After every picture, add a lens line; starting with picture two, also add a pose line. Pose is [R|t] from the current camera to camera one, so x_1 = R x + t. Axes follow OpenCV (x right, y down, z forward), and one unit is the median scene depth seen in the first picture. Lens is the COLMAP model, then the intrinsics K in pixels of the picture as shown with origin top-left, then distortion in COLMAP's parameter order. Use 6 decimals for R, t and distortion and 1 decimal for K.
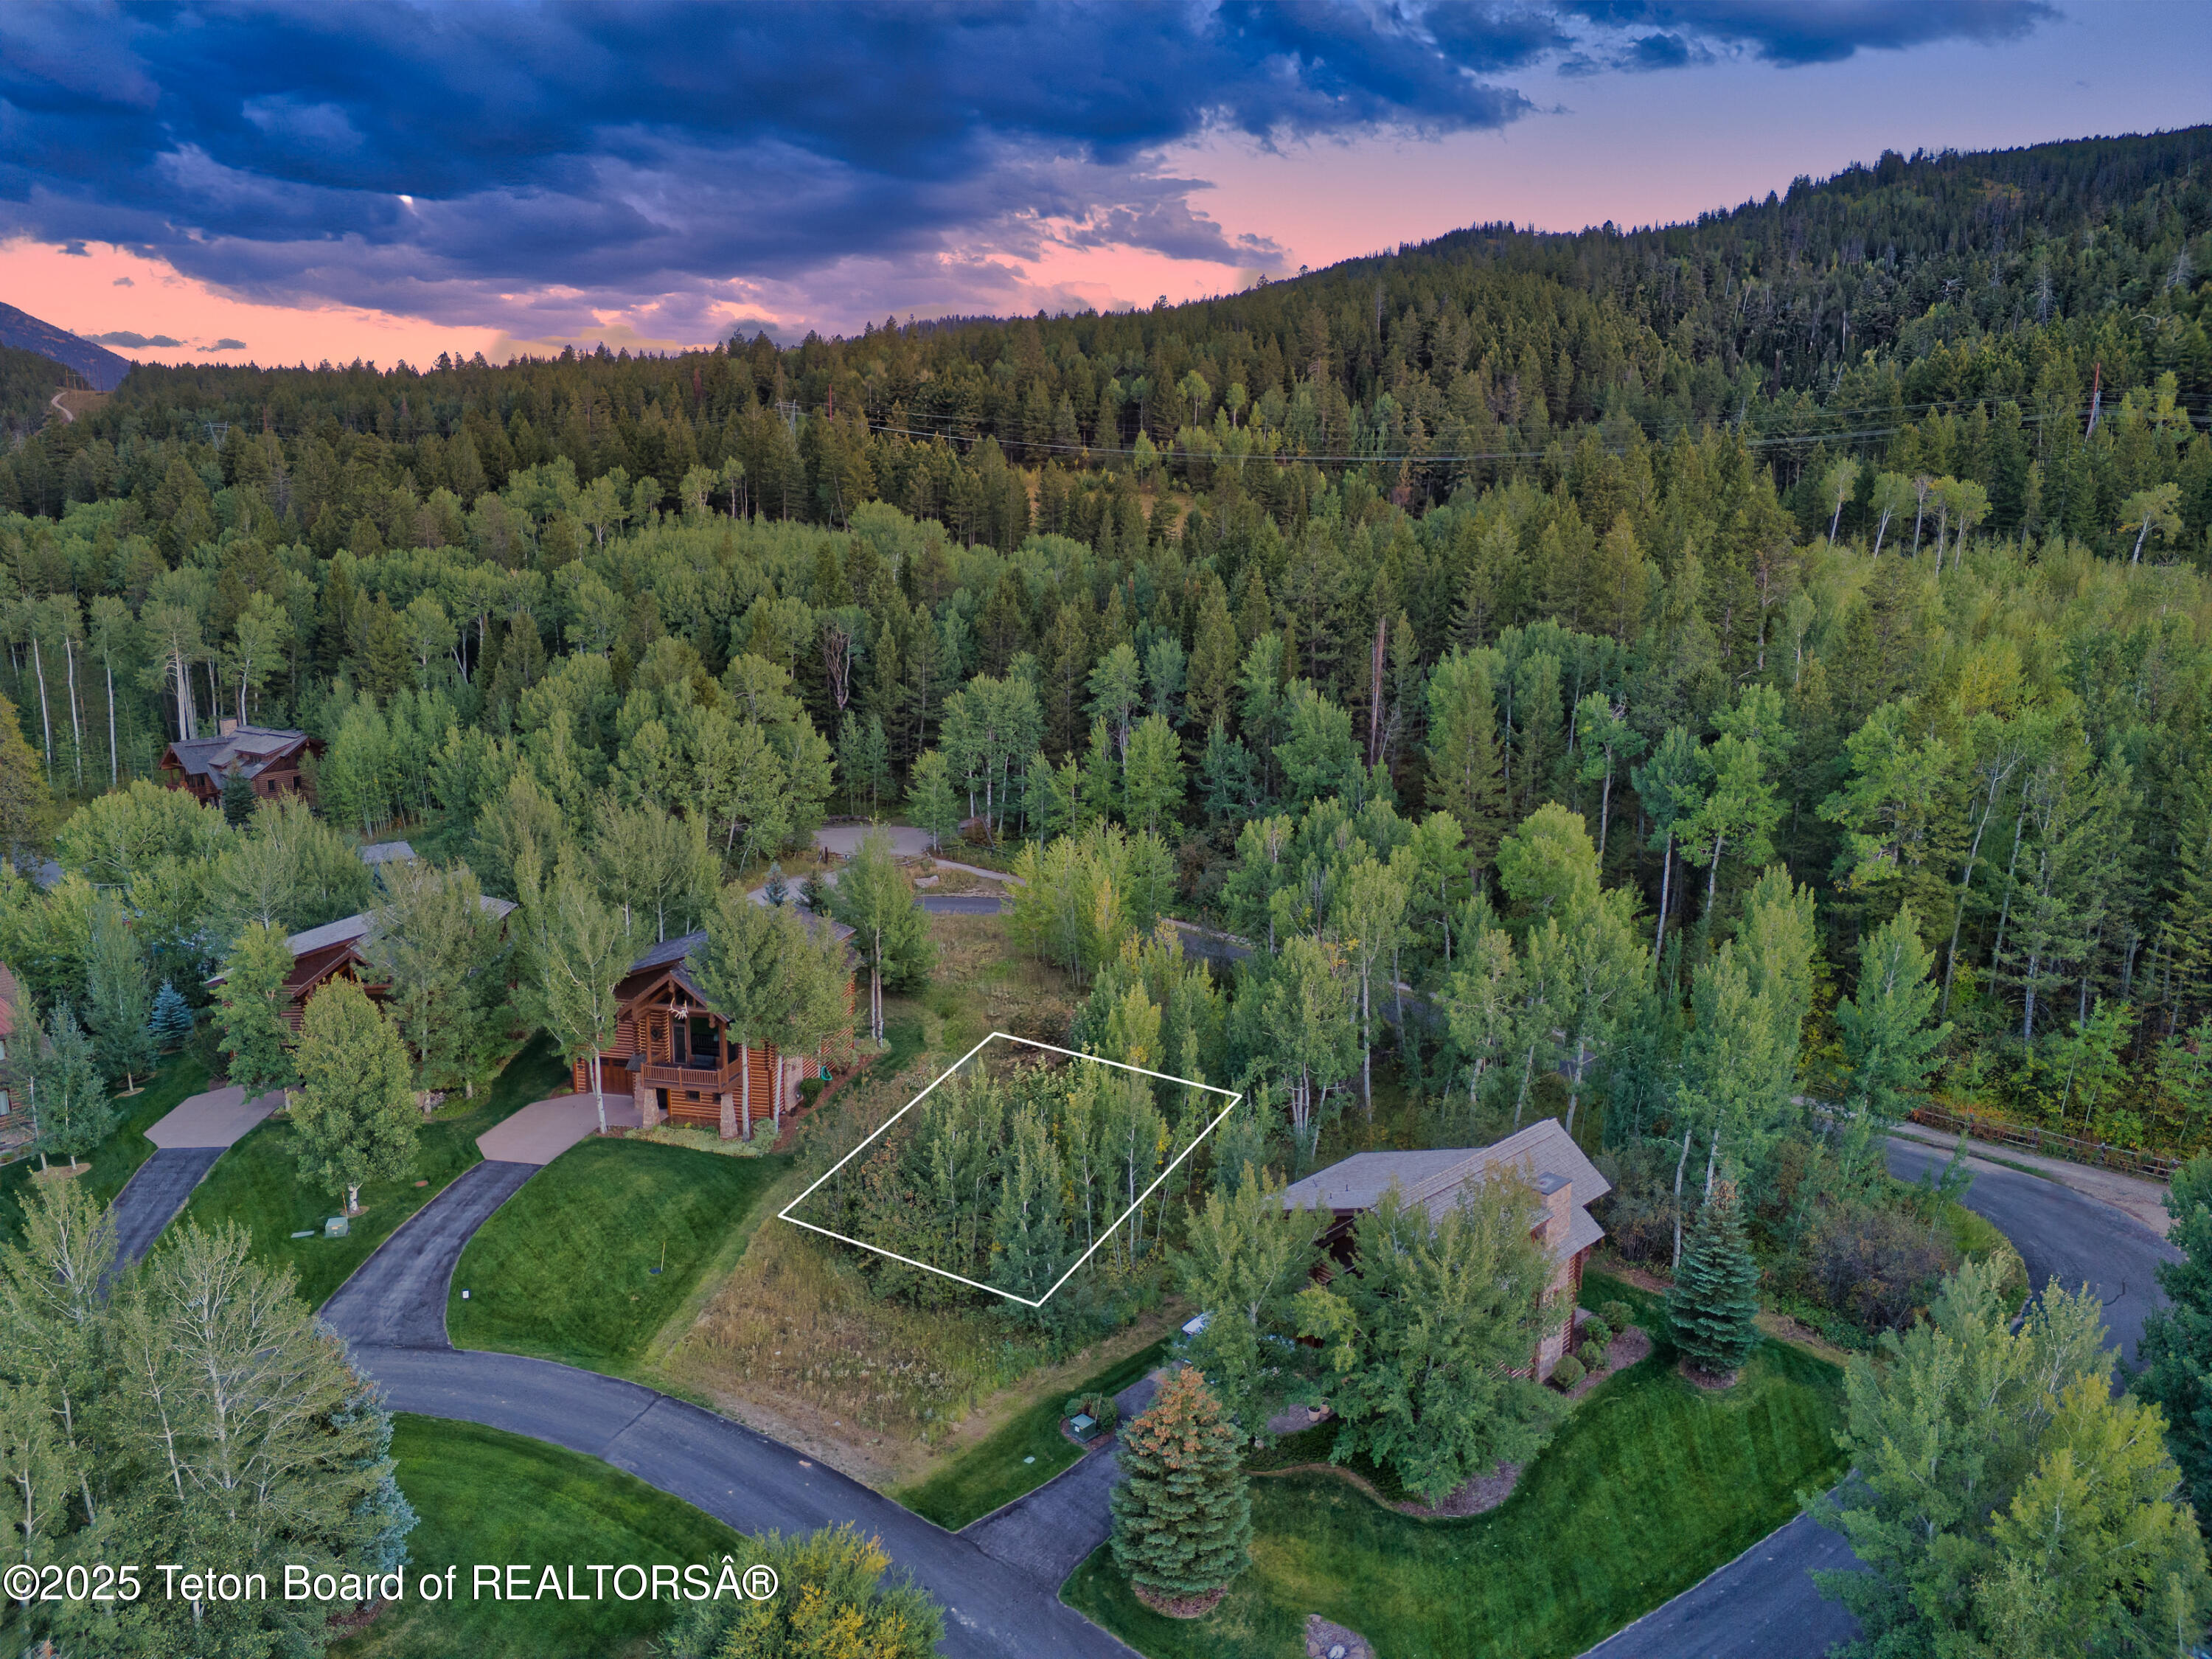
lens RADIAL K [[1525.2, 0, 1119.8], [0, 1525.2, 827.5], [0, 0, 1]] dist [0.072702, -0.067834]
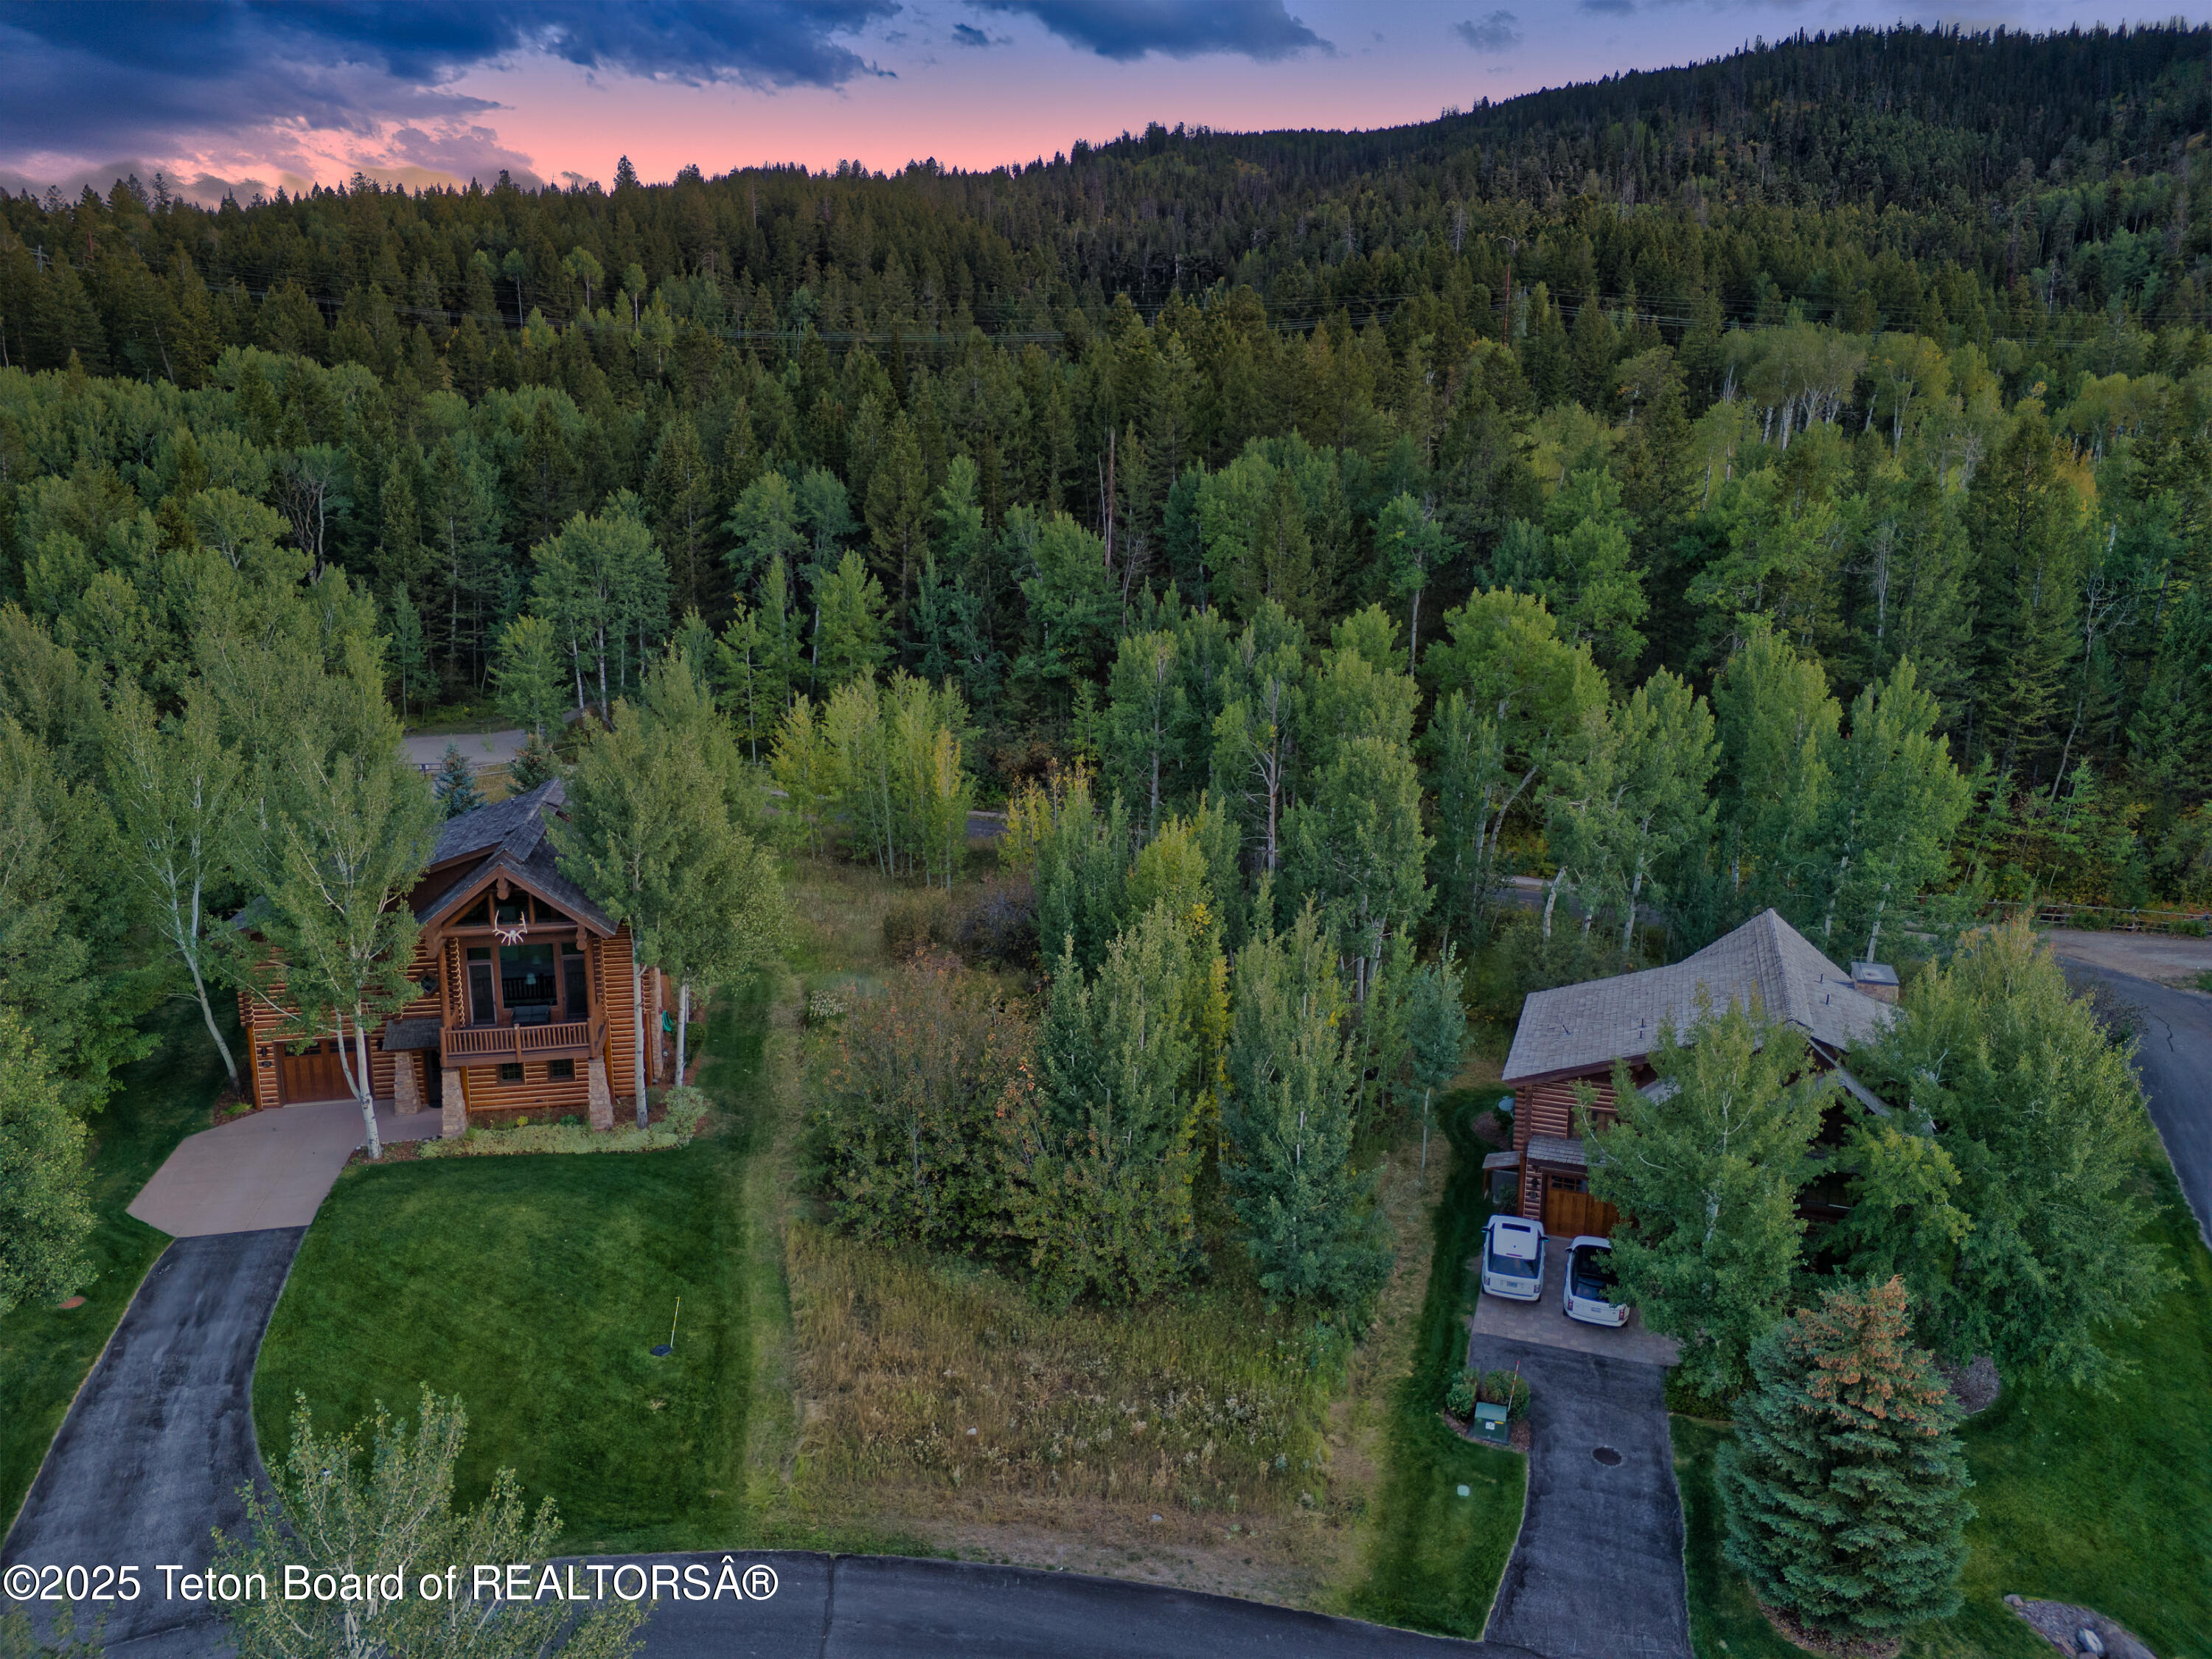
lens RADIAL K [[1525.2, 0, 1119.8], [0, 1525.2, 827.5], [0, 0, 1]] dist [0.072702, -0.067834]
pose [[0.907297, -0.094732, 0.409680, -0.175296], [0.083020, 0.995471, 0.046326, 0.039625], [-0.412213, -0.008020, 0.911052, 0.197757]]
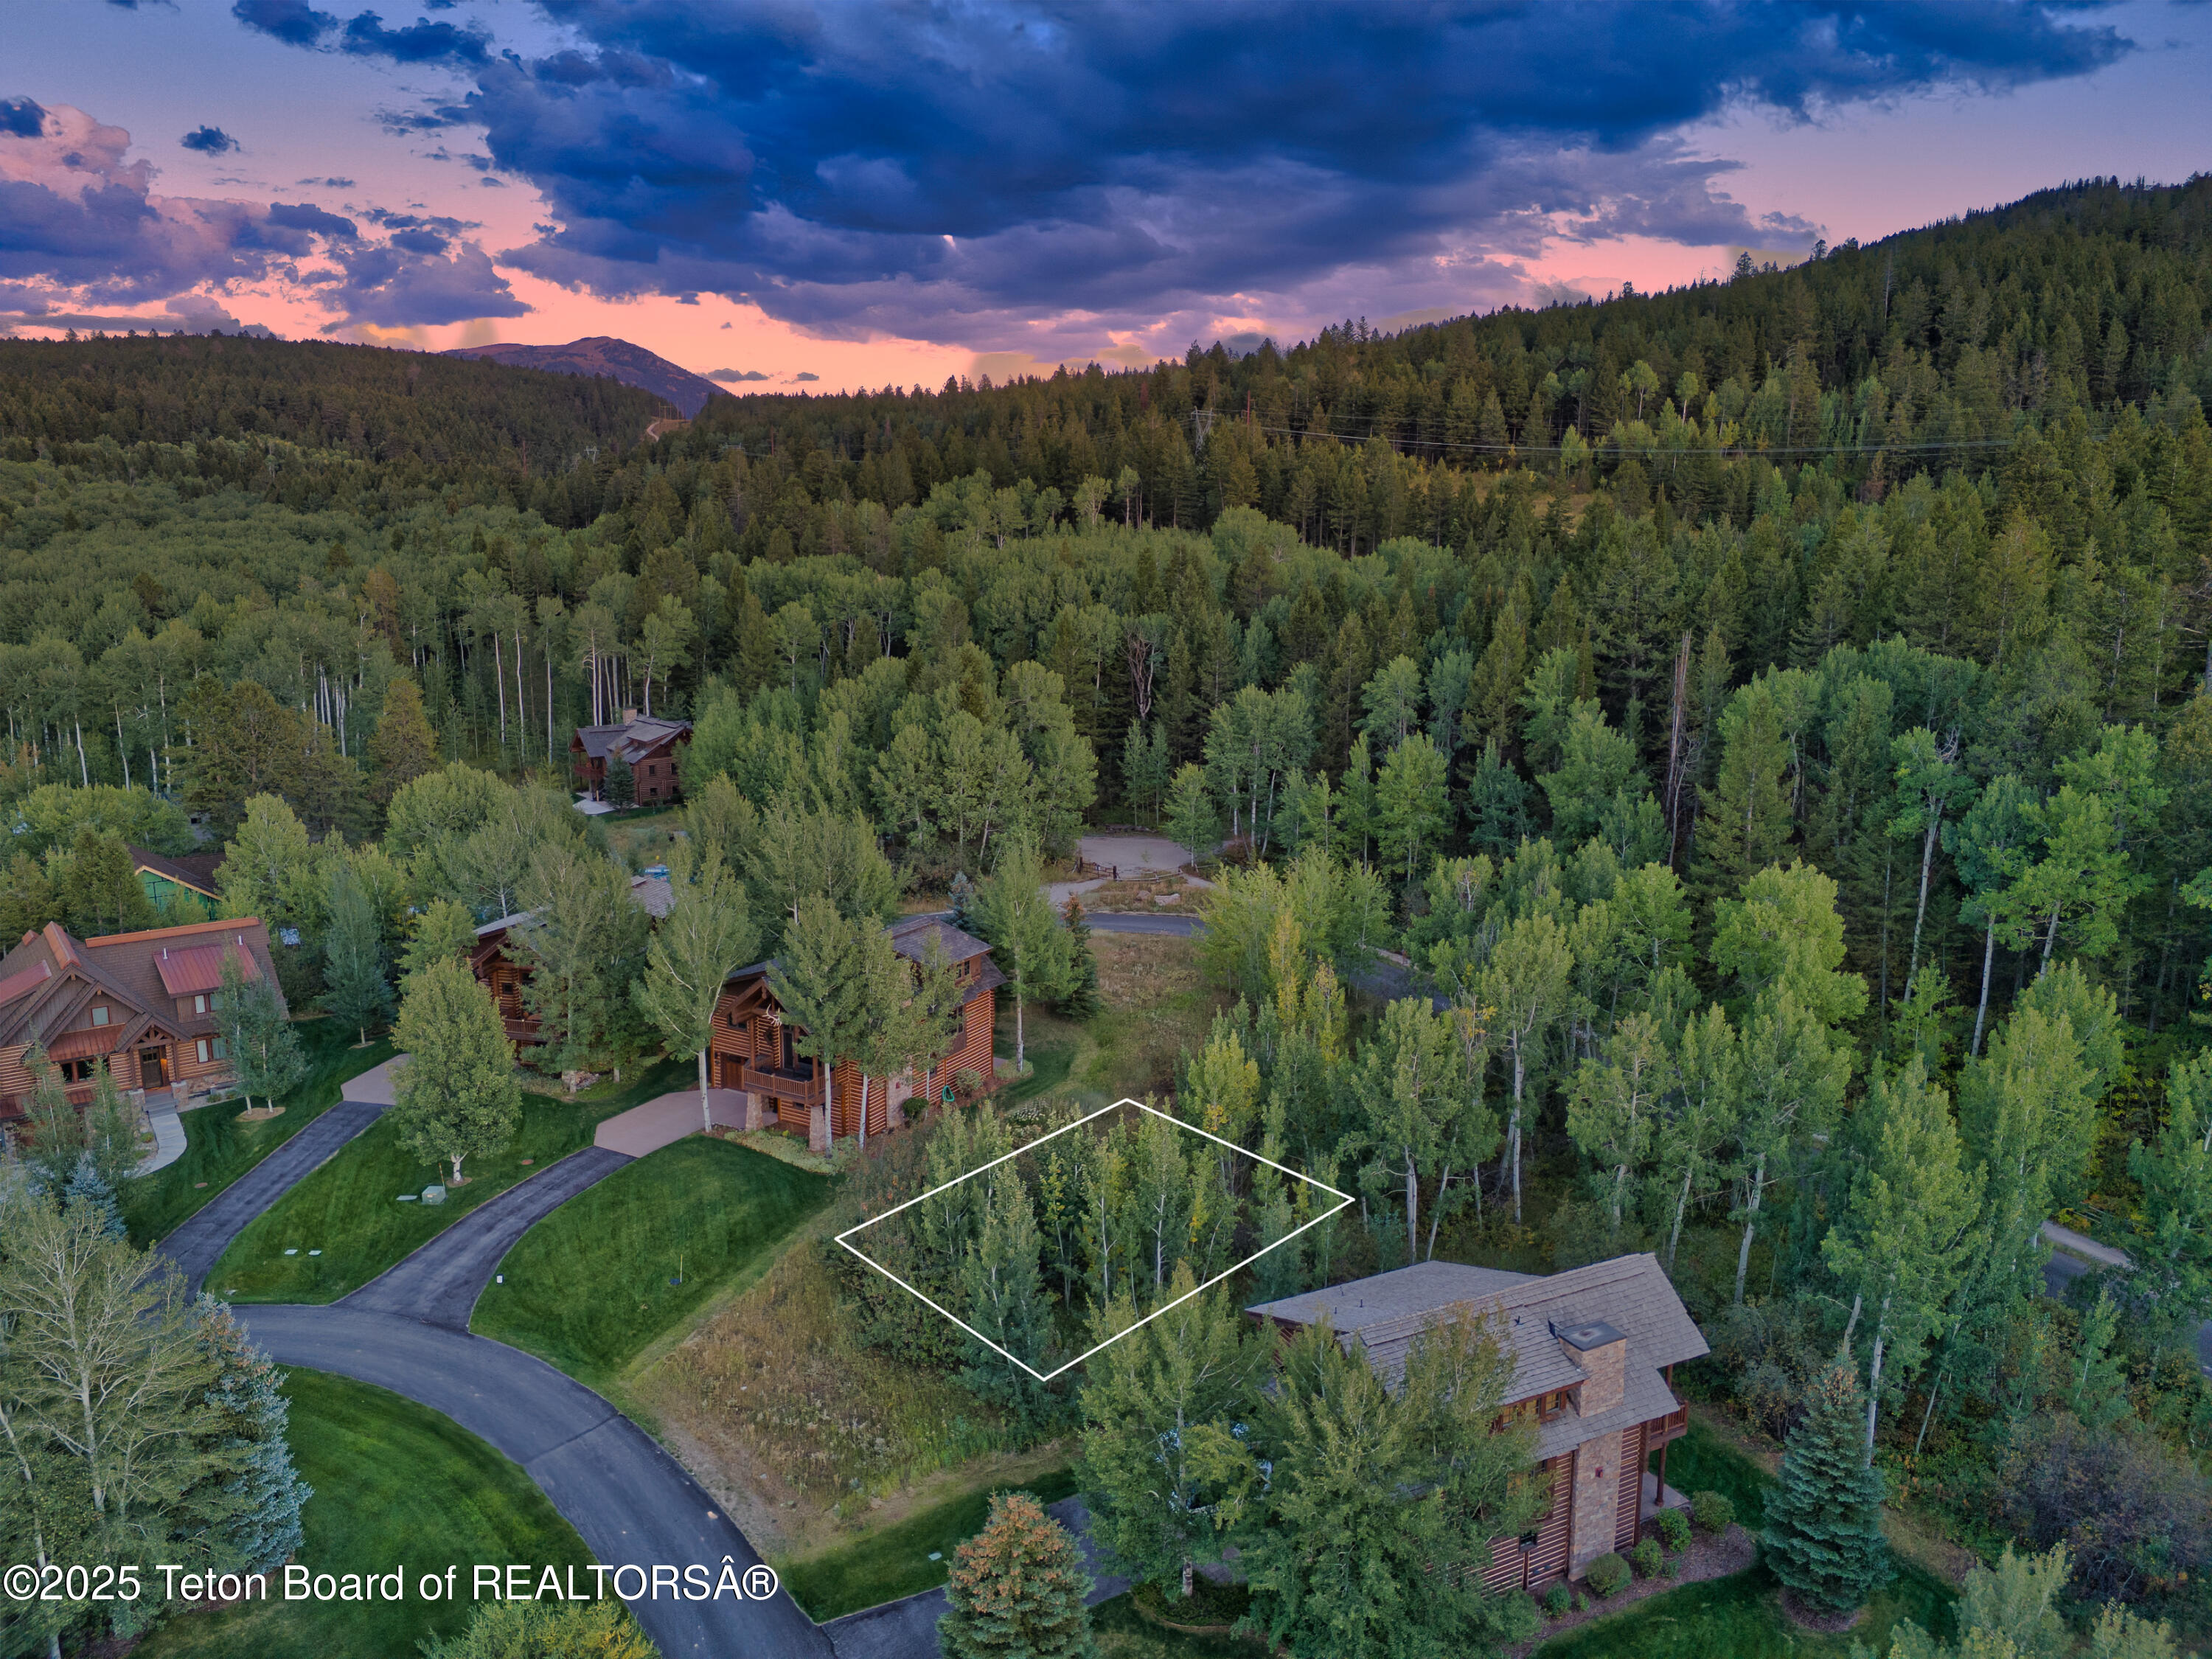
lens RADIAL K [[1525.2, 0, 1119.8], [0, 1525.2, 827.5], [0, 0, 1]] dist [0.072702, -0.067834]
pose [[0.951789, 0.054093, -0.301947, 0.122839], [-0.055313, 0.998459, 0.004514, -0.011602], [0.301725, 0.012405, 0.953314, 0.066657]]
